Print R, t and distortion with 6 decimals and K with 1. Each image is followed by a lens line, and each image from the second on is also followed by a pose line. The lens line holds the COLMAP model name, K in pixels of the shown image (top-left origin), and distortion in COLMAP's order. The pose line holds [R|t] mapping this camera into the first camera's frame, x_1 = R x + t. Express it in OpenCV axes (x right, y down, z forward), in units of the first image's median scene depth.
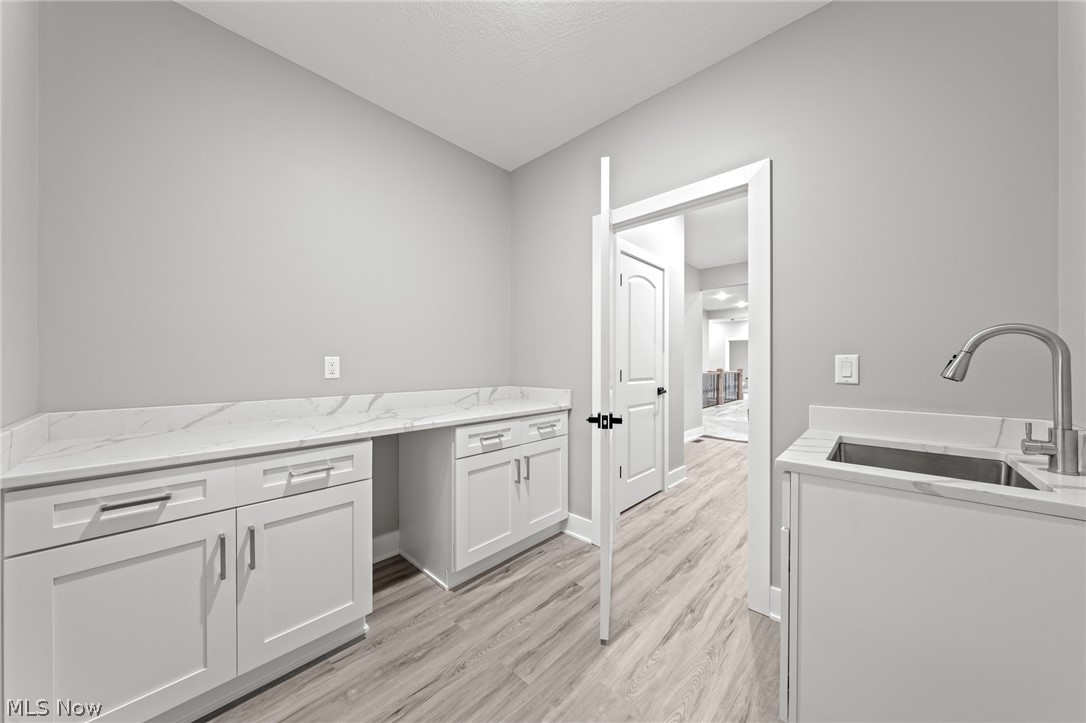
lens RADIAL K [[371.1, 0, 535.8], [0, 371.1, 361.7], [0, 0, 1]] dist [-0.004027, 0.000185]
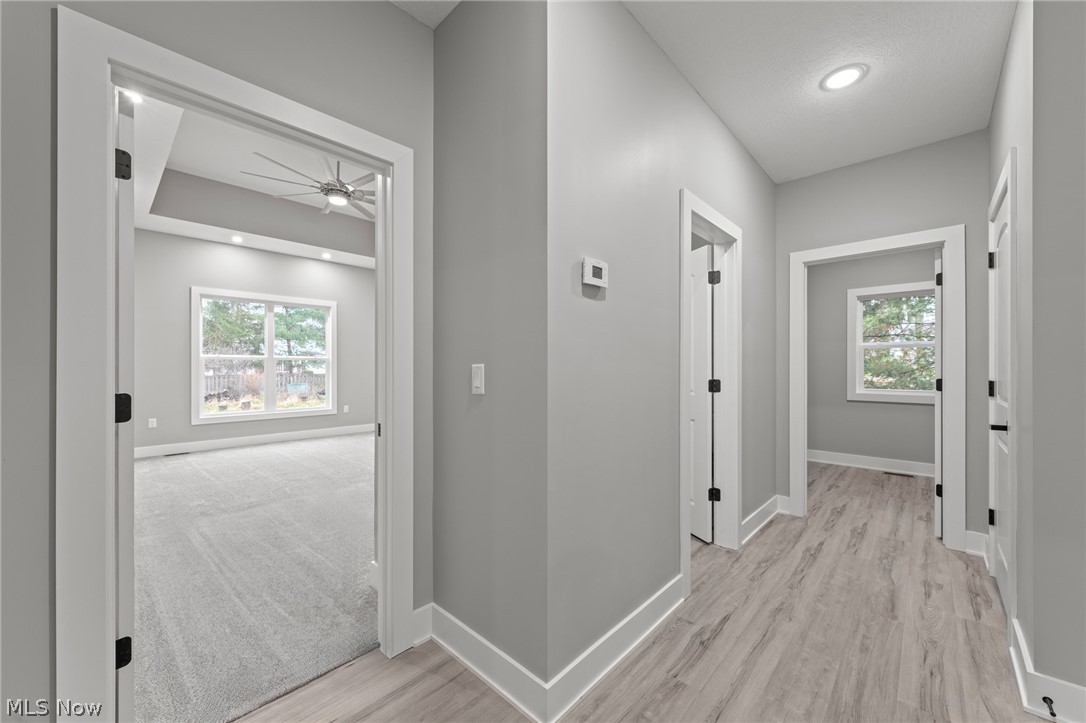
lens RADIAL K [[415.5, 0, 540.0], [0, 415.5, 366.1], [0, 0, 1]] dist [0.000203, 0.000287]
pose [[-0.999977, -0.006430, -0.002334, 1.276307], [-0.006421, 0.999971, -0.004053, 0.001989], [0.002360, -0.004038, -0.999989, 2.054945]]
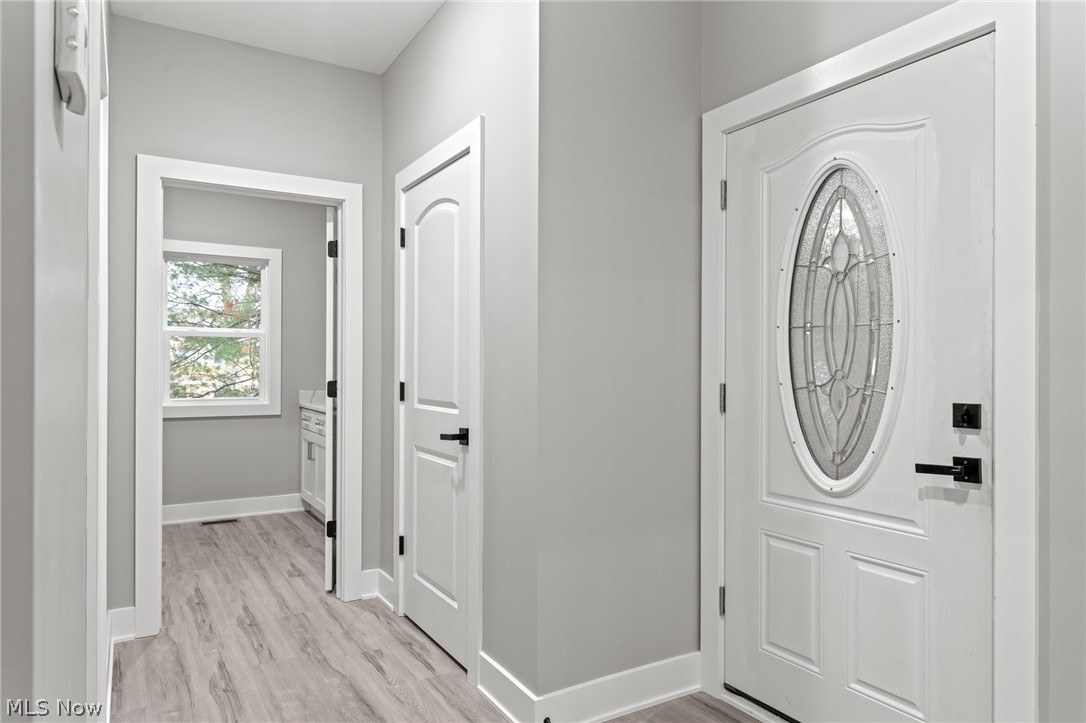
lens RADIAL K [[688.0, 0, 544.9], [0, 688.0, 365.8], [0, 0, 1]] dist [0.003371, -0.002177]
pose [[-0.266404, -0.006695, -0.963838, 1.432377], [-0.003305, 0.999976, -0.006033, 0.001171], [0.963856, 0.001578, -0.266419, 1.722469]]
